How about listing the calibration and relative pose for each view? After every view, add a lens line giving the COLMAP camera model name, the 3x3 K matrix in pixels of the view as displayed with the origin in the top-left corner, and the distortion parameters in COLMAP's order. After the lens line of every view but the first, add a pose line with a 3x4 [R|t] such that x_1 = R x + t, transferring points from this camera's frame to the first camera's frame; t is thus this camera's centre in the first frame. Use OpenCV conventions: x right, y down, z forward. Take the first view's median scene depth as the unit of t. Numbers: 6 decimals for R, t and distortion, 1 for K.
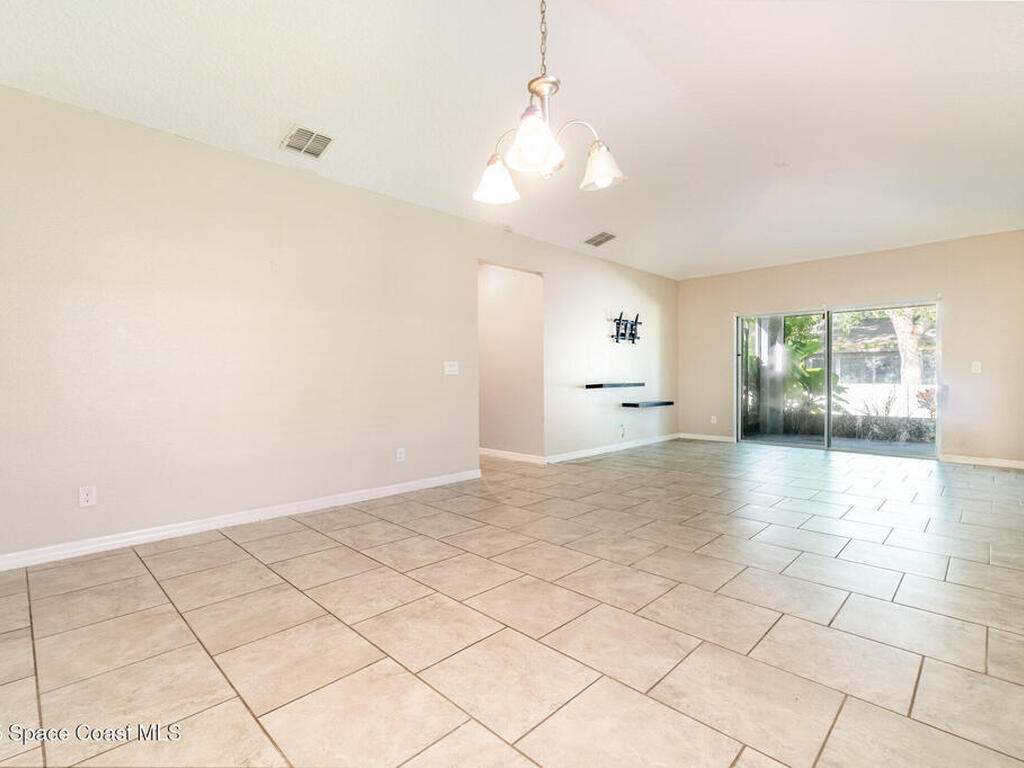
lens RADIAL K [[494.4, 0, 499.4], [0, 494.4, 381.2], [0, 0, 1]] dist [-0.001625, -0.000473]
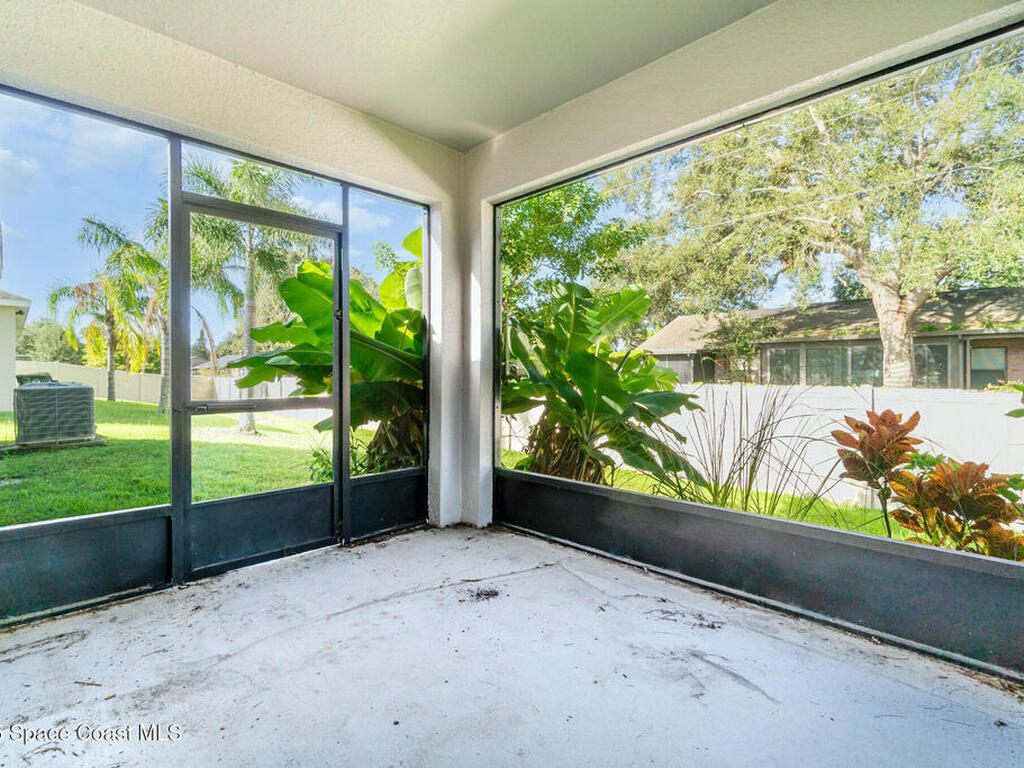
lens RADIAL K [[500.4, 0, 499.9], [0, 500.4, 380.0], [0, 0, 1]] dist [-0.001753, -0.000408]
pose [[0.999988, 0.001614, 0.004600, 0.978829], [-0.001623, 0.999997, 0.001834, -0.003565], [-0.004597, -0.001842, 0.999988, 1.073333]]
